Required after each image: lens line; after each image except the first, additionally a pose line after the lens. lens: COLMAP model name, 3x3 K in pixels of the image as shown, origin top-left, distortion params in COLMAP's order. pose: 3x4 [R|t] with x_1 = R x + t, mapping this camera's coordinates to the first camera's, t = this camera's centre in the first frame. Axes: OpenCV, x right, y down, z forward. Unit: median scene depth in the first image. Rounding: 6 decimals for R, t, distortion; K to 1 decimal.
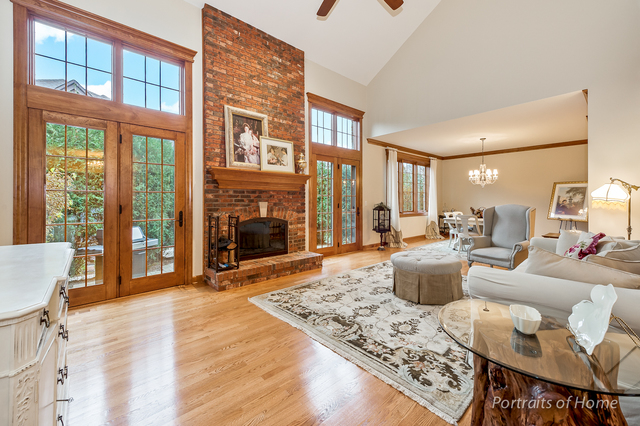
lens RADIAL K [[260.9, 0, 323.1], [0, 260.9, 199.3], [0, 0, 1]] dist [0.012095, 0.000331]
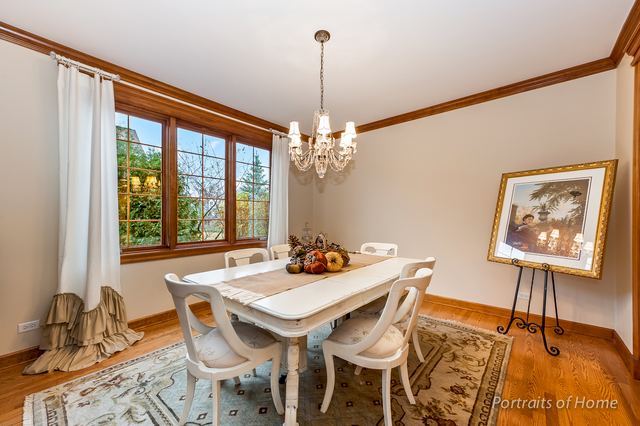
lens RADIAL K [[260.9, 0, 320.6], [0, 260.9, 216.4], [0, 0, 1]] dist [0.012095, 0.000331]
pose [[0.988306, 0.010330, 0.152134, 1.006303], [-0.008134, 0.999854, -0.015044, 0.023686], [-0.152267, 0.013631, 0.988245, 1.207500]]
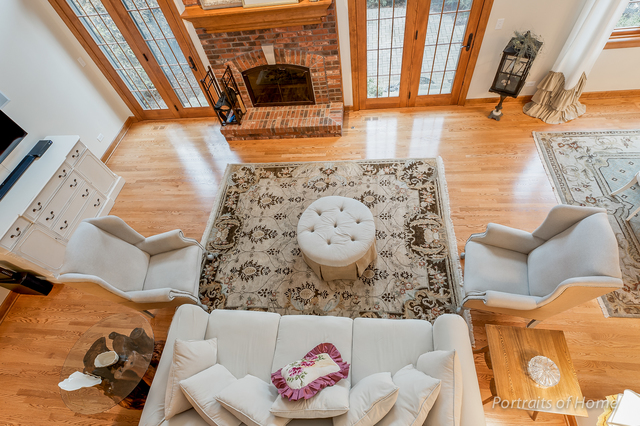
lens RADIAL K [[310.1, 0, 323.0], [0, 310.1, 215.5], [0, 0, 1]] dist [-0.015845, -0.000485]
pose [[0.677327, 0.548970, -0.489755, 0.744228], [0.129343, 0.566486, 0.813858, -0.522889], [0.724223, -0.614594, 0.312691, 0.645889]]
